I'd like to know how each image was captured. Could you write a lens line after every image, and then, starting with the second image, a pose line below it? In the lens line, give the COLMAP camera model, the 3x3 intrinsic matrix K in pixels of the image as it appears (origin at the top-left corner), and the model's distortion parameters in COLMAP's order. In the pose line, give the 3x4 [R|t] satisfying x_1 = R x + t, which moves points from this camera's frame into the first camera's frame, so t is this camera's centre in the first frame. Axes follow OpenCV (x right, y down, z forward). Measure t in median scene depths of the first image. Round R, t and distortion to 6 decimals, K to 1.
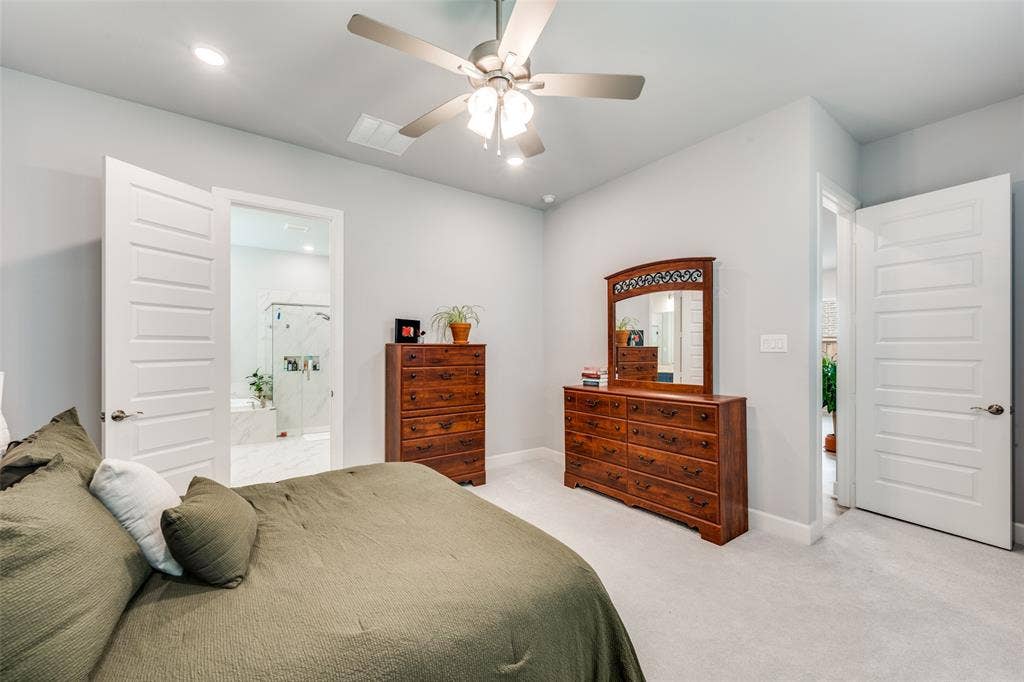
lens RADIAL K [[403.5, 0, 514.8], [0, 403.5, 346.7], [0, 0, 1]] dist [-0.002511, -0.000257]
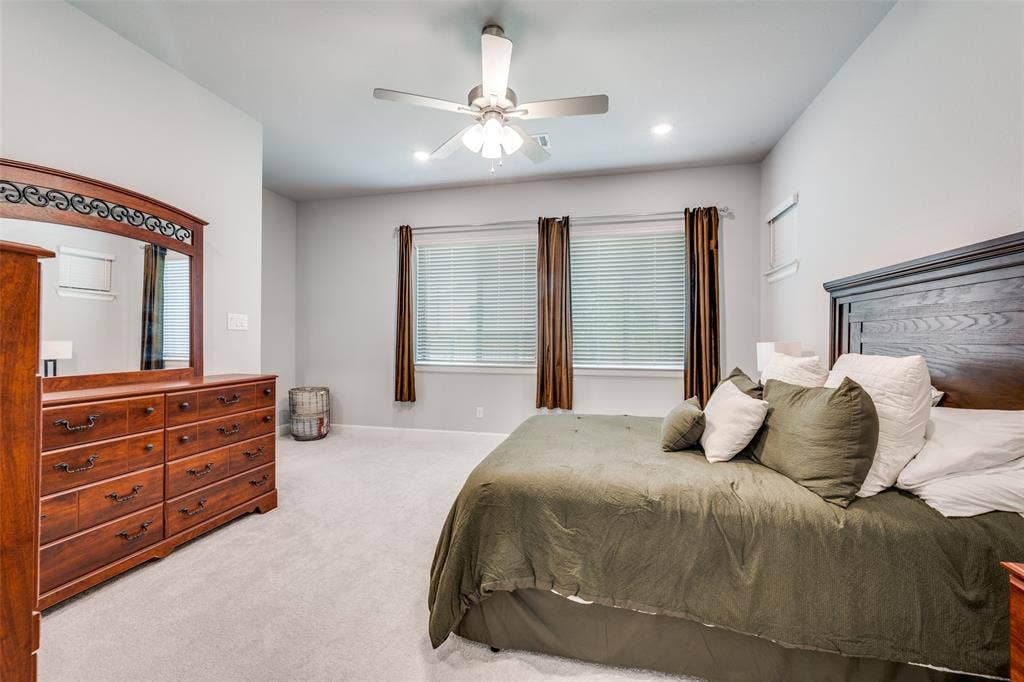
lens RADIAL K [[403.5, 0, 515.2], [0, 403.5, 338.3], [0, 0, 1]] dist [-0.002511, -0.000257]
pose [[-0.639264, -0.002576, 0.768983, -0.562075], [-0.008535, 0.999957, -0.003746, 0.029289], [-0.768940, -0.008958, -0.639258, 0.924239]]
